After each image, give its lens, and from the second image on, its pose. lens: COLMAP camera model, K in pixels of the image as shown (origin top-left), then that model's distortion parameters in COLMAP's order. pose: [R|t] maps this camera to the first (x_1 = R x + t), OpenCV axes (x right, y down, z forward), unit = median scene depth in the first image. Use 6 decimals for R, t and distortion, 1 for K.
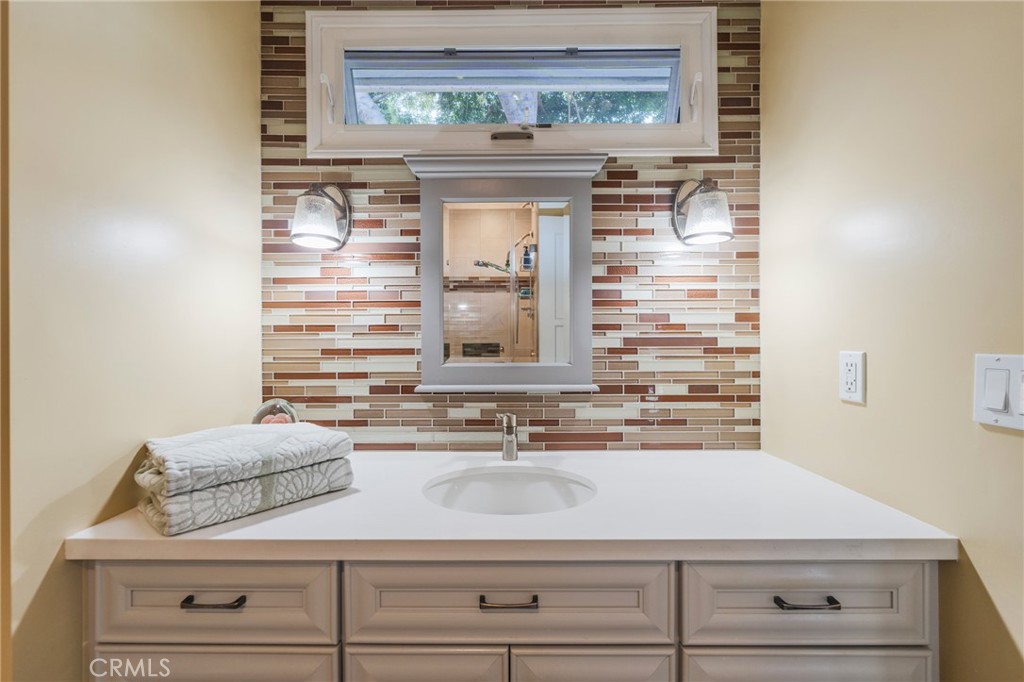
lens RADIAL K [[417.3, 0, 512.0], [0, 417.3, 341.0], [0, 0, 1]] dist [-0.003179, -0.000133]
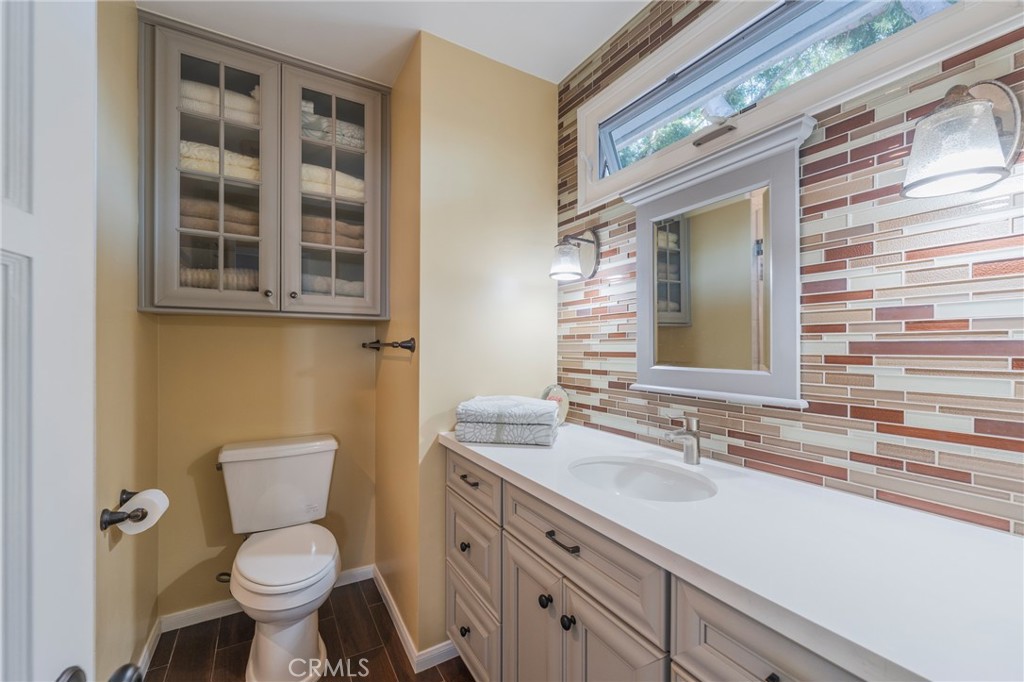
lens RADIAL K [[420.6, 0, 512.0], [0, 420.6, 341.0], [0, 0, 1]] dist [0.001105, -0.000041]
pose [[0.507680, -0.007934, -0.861509, 0.610835], [0.000072, 0.999958, -0.009167, -0.002997], [0.861546, 0.004591, 0.507659, 0.097789]]
